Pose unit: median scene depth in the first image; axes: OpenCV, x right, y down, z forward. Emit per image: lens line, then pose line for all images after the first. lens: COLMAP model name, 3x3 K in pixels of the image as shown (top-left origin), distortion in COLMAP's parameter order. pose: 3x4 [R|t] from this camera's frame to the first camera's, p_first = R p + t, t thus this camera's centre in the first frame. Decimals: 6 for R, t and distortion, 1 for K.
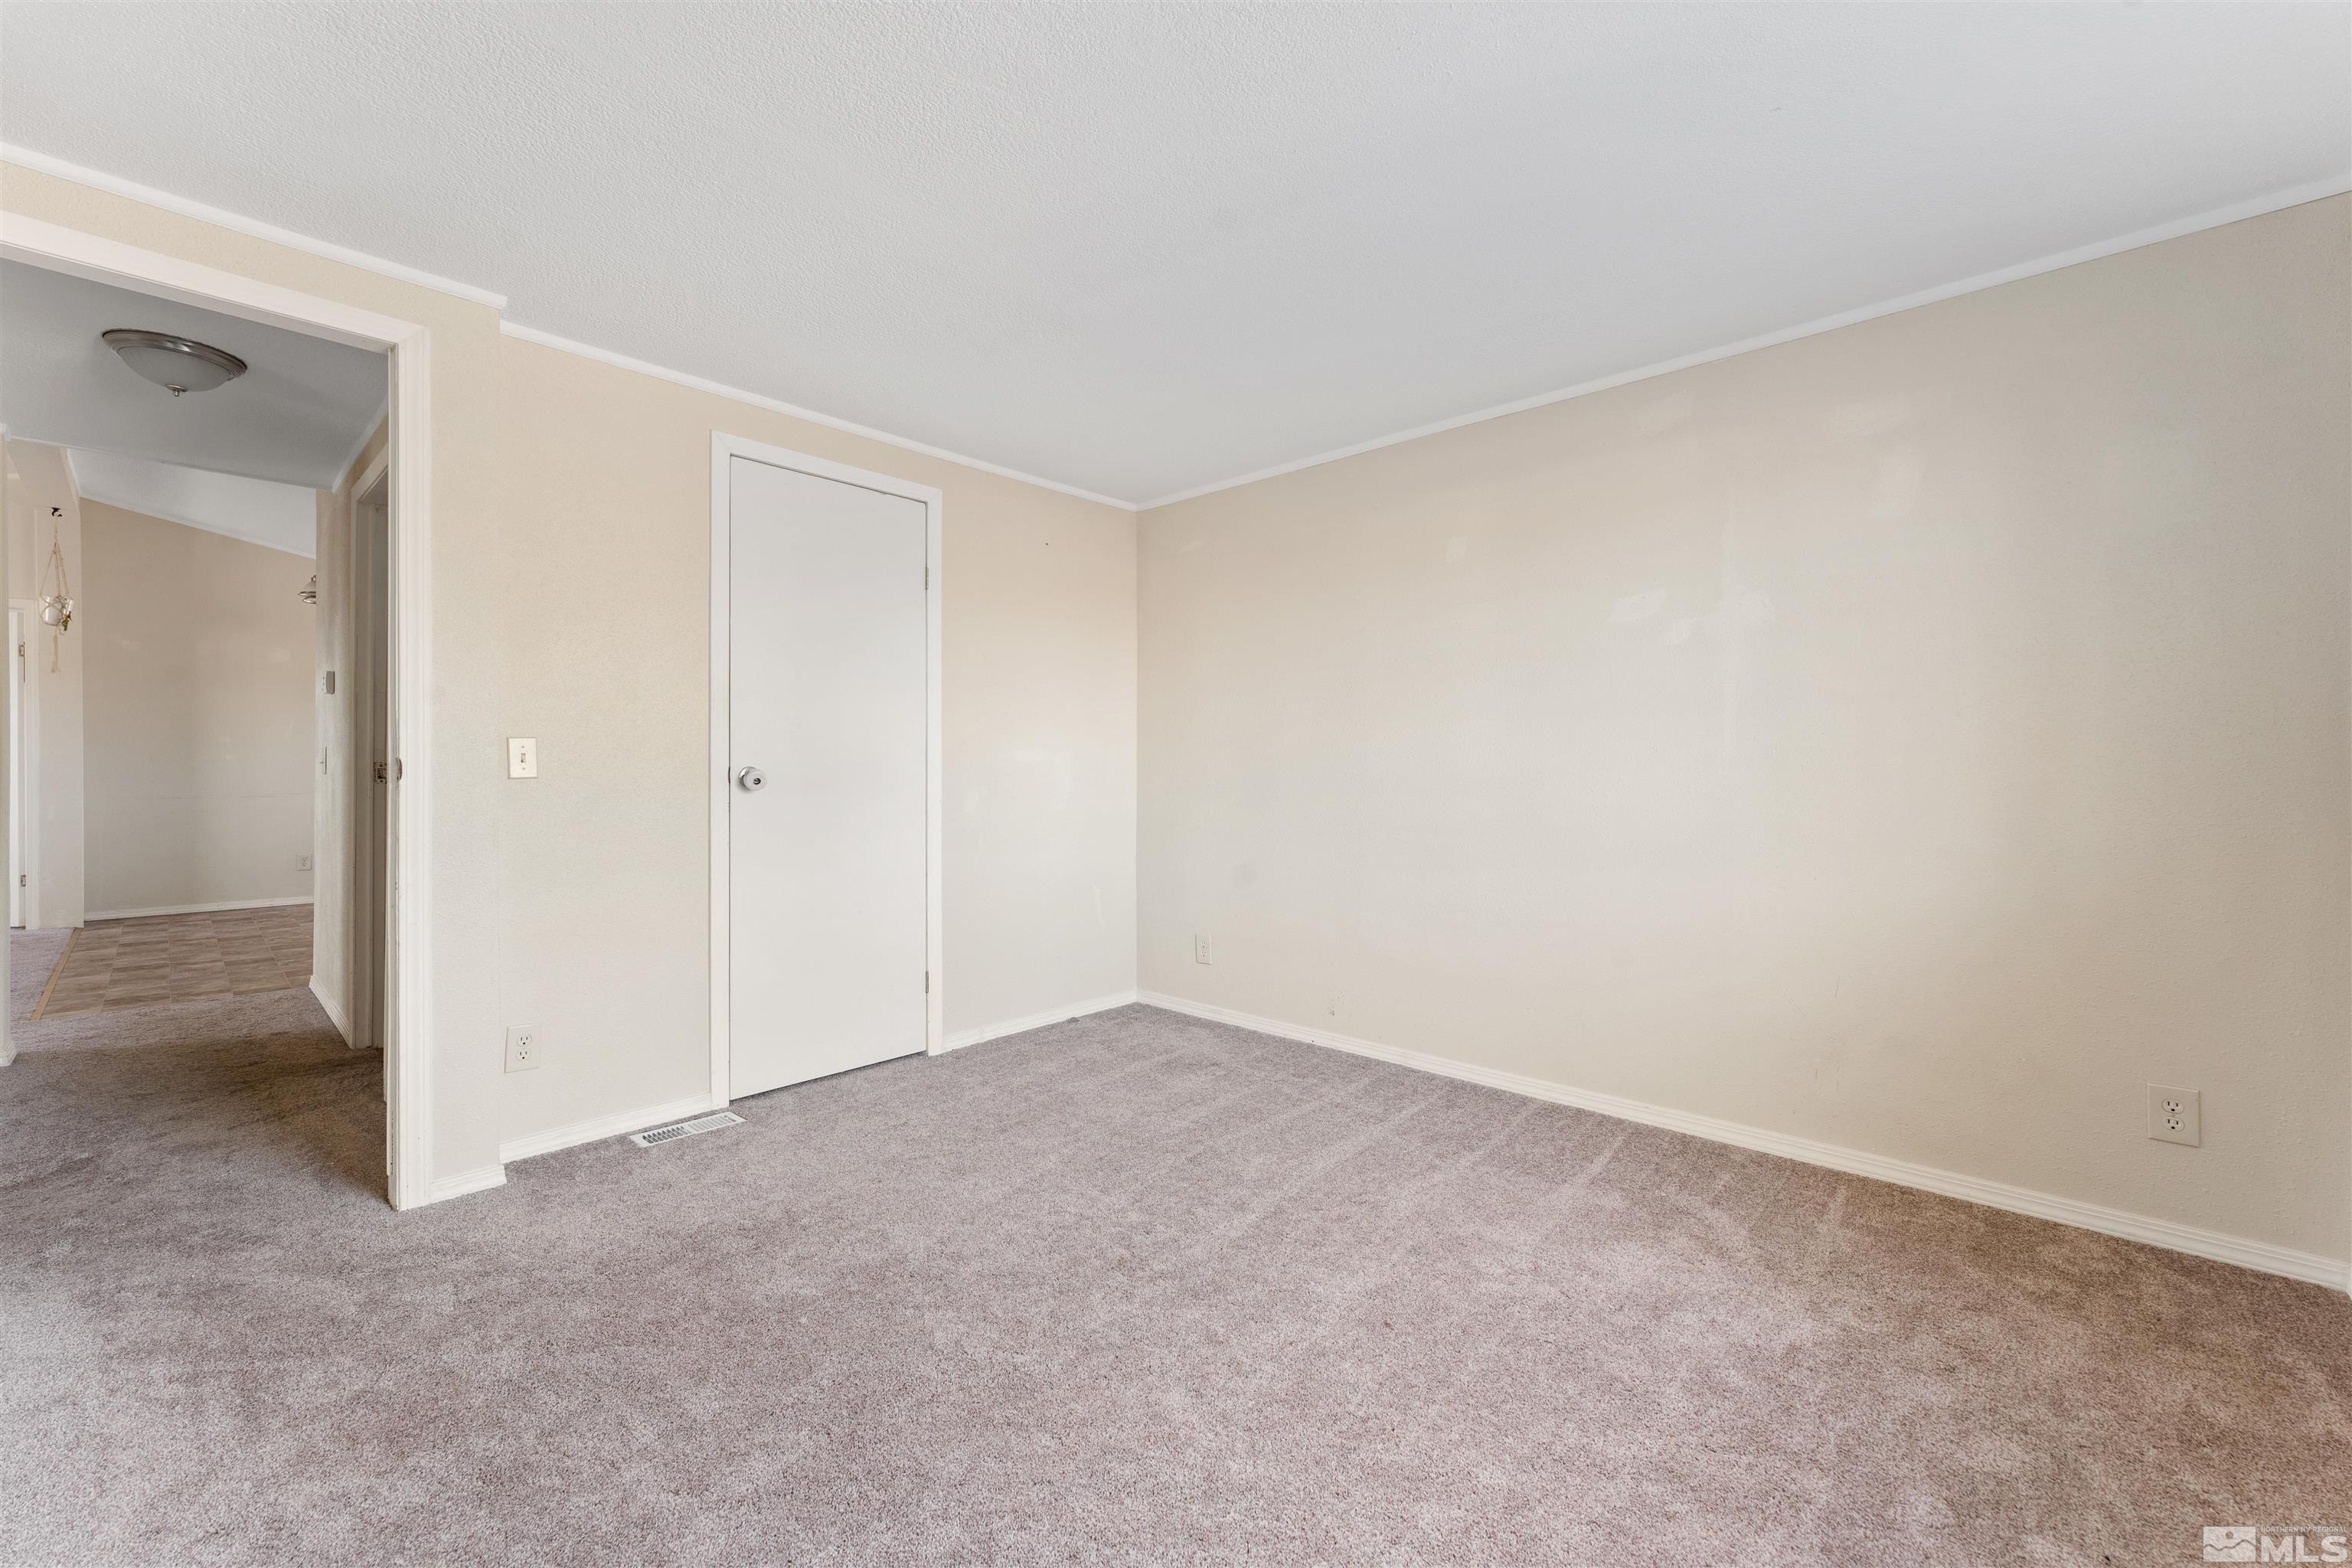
lens RADIAL K [[938.6, 0, 1177.4], [0, 938.6, 774.7], [0, 0, 1]] dist [0.000959, -0.000255]
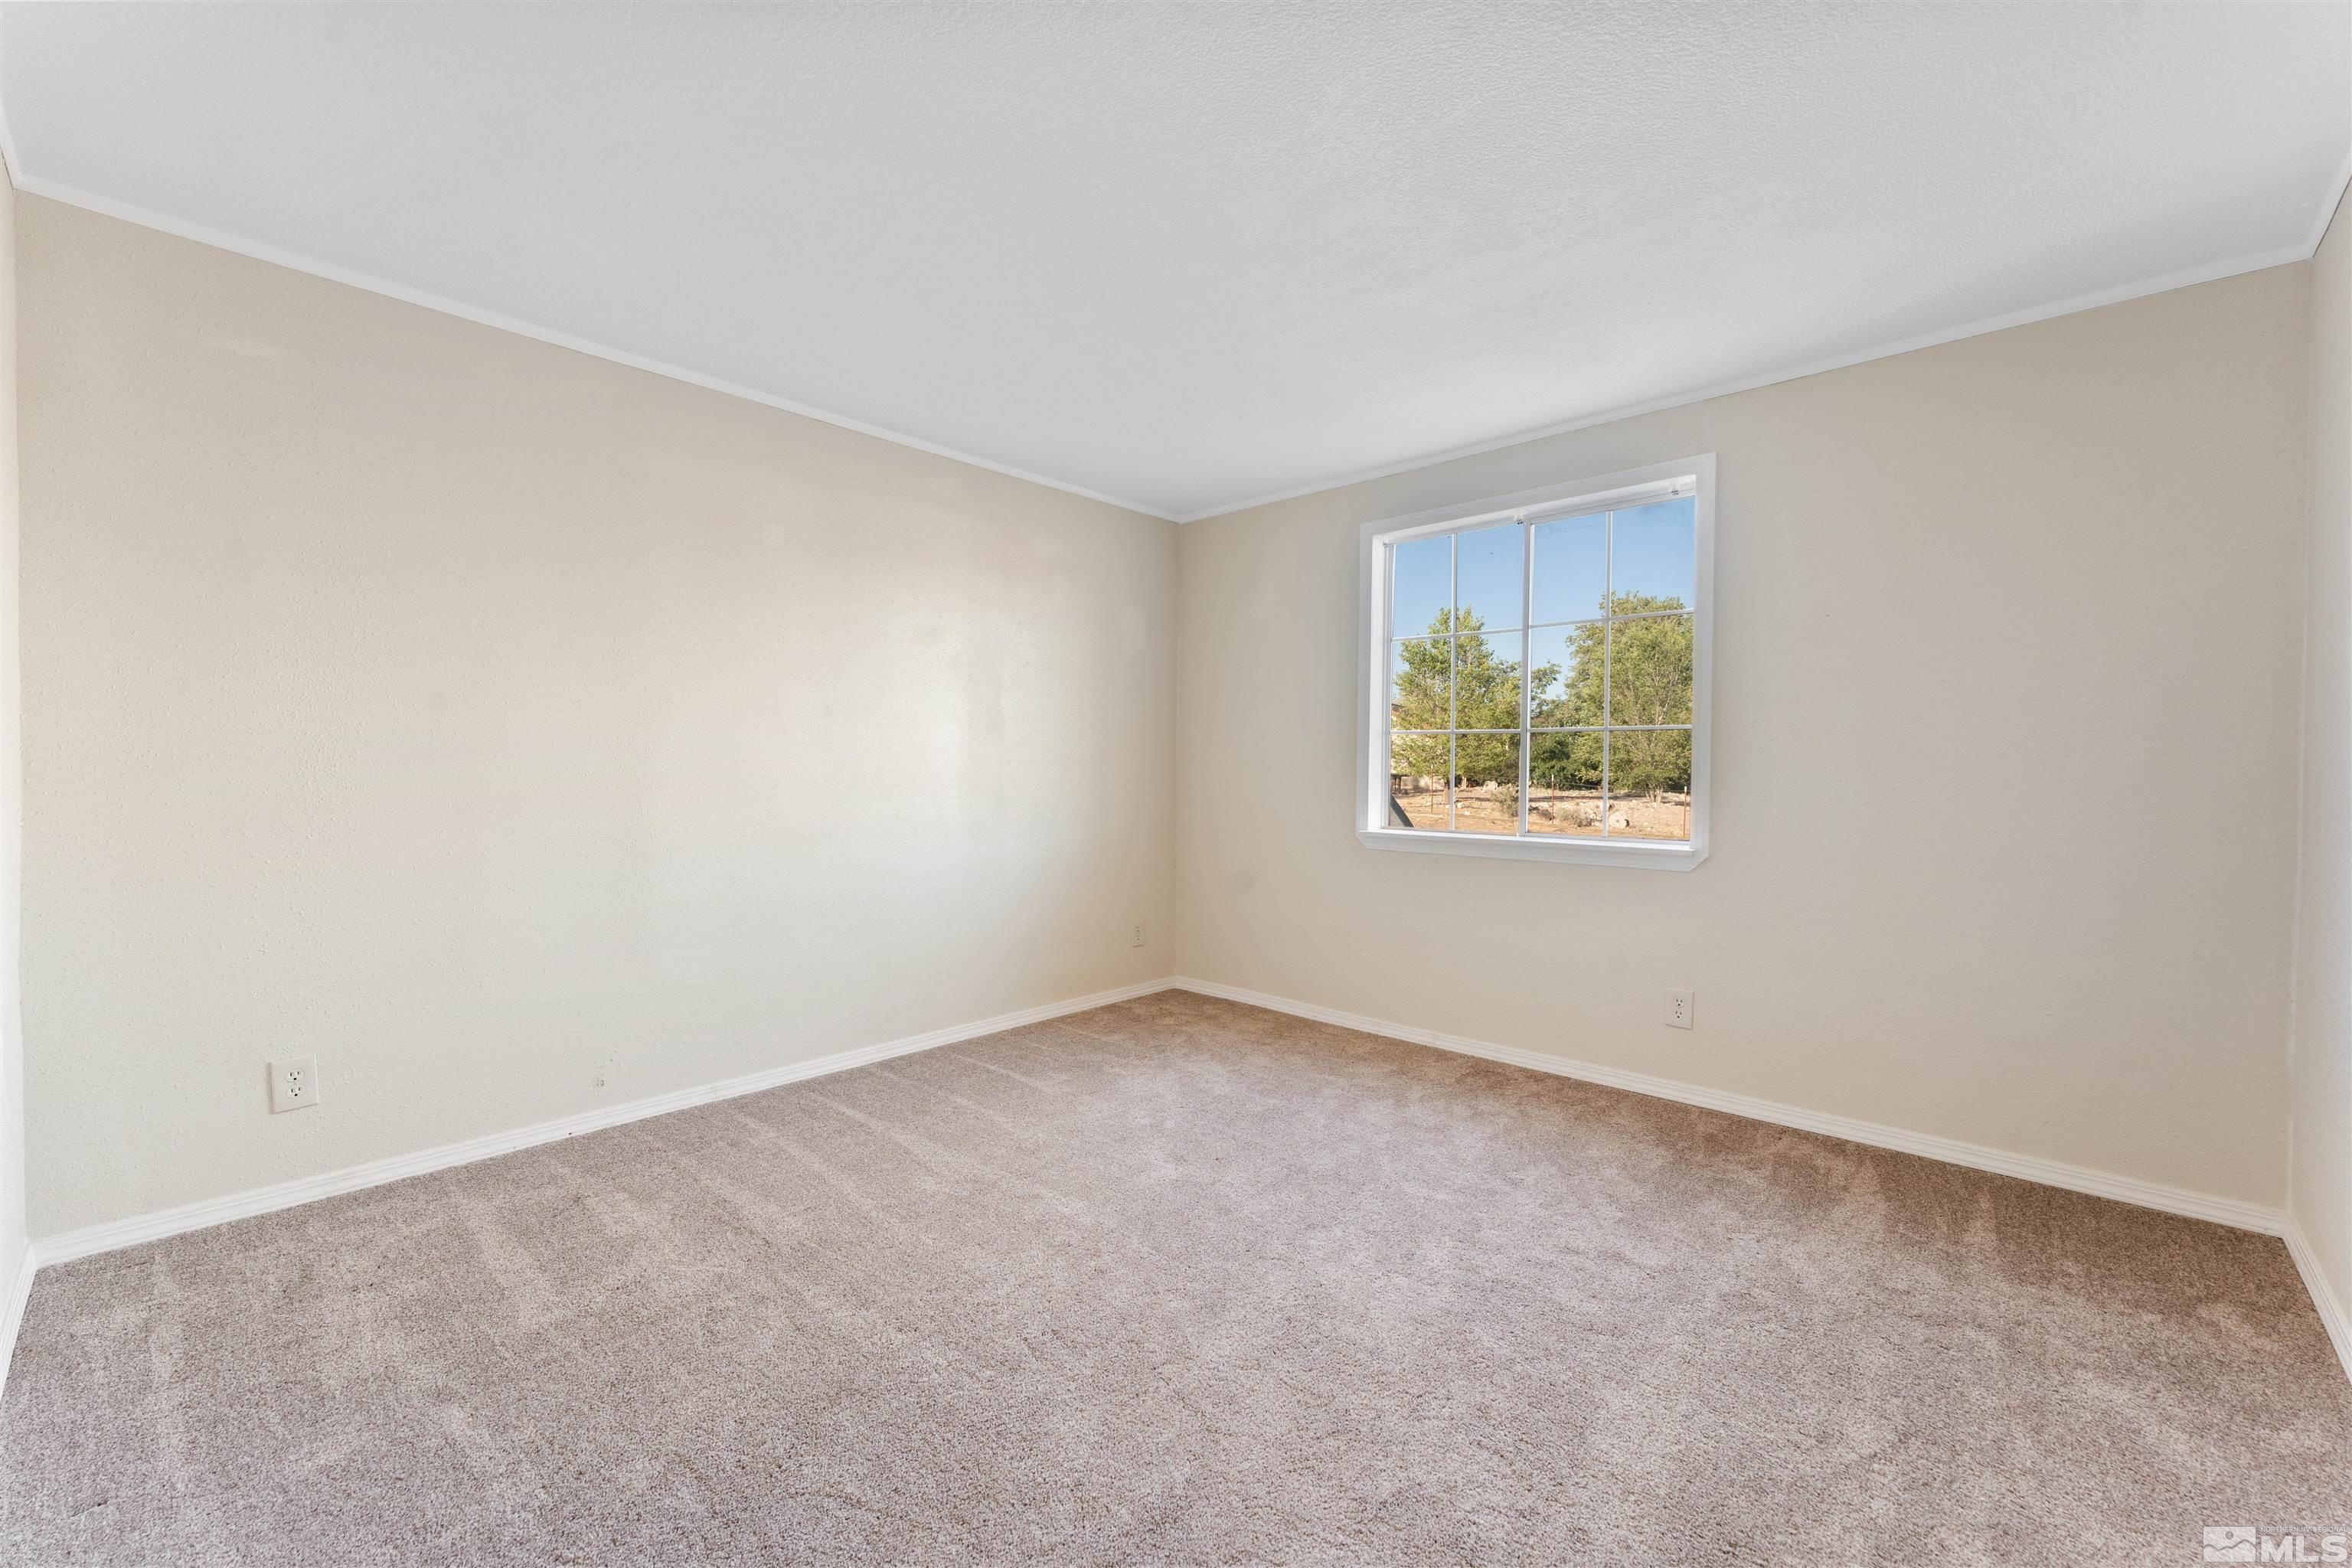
lens RADIAL K [[938.6, 0, 1161.9], [0, 938.6, 779.9], [0, 0, 1]] dist [0.000959, -0.000255]
pose [[0.006775, -0.011832, 0.999907, -0.699648], [-0.003070, 0.999925, 0.011853, -0.003316], [-0.999972, -0.003150, 0.006739, 0.634474]]
